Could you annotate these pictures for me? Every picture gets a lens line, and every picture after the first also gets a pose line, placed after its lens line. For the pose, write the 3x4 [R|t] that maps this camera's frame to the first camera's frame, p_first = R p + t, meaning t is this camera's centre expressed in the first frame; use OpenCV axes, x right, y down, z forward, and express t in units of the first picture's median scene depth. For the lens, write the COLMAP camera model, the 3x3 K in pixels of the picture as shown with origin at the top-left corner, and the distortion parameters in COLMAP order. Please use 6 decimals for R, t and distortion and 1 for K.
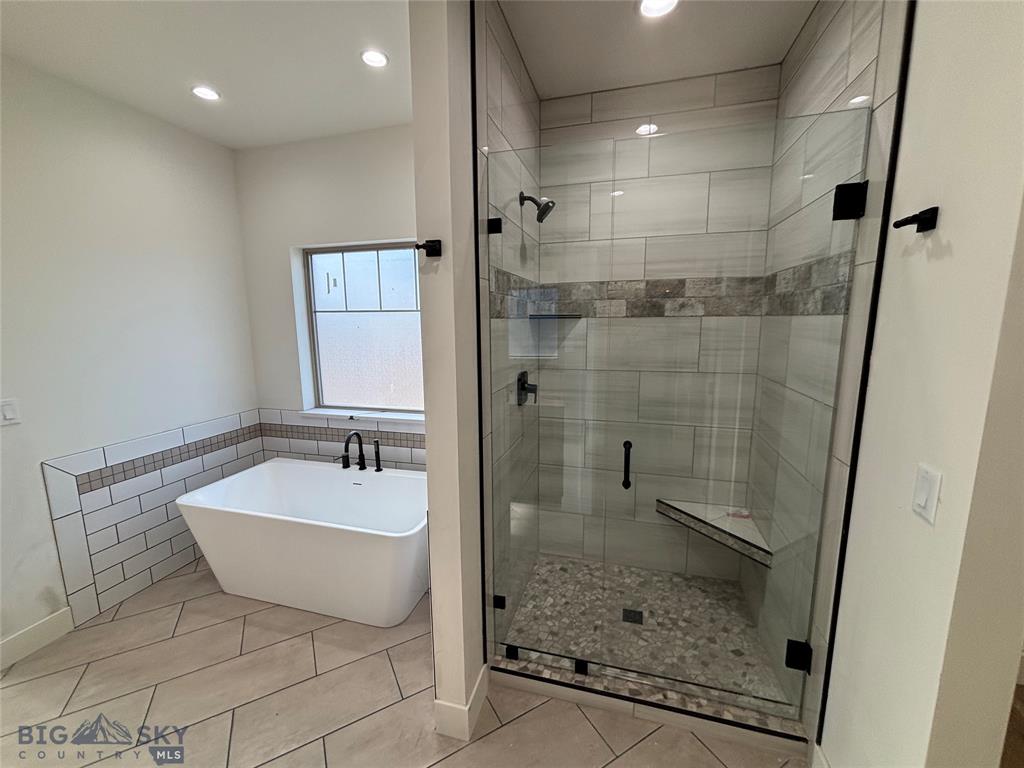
lens RADIAL K [[408.3, 0, 512.0], [0, 408.3, 384.0], [0, 0, 1]] dist [0.001993, 0.000266]
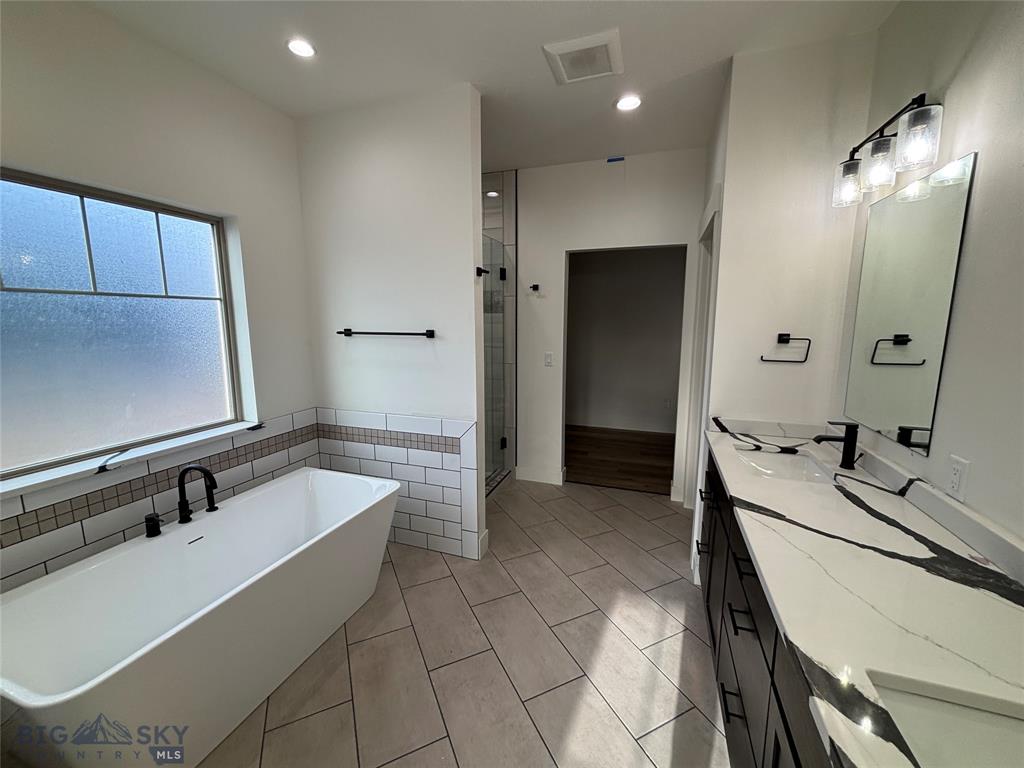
lens RADIAL K [[411.0, 0, 512.0], [0, 411.0, 384.0], [0, 0, 1]] dist [0.000957, 0.000796]
pose [[0.070837, -0.142337, 0.987280, -1.039455], [0.171010, 0.976846, 0.128562, -0.019085], [-0.982719, 0.159728, 0.093538, 0.357604]]
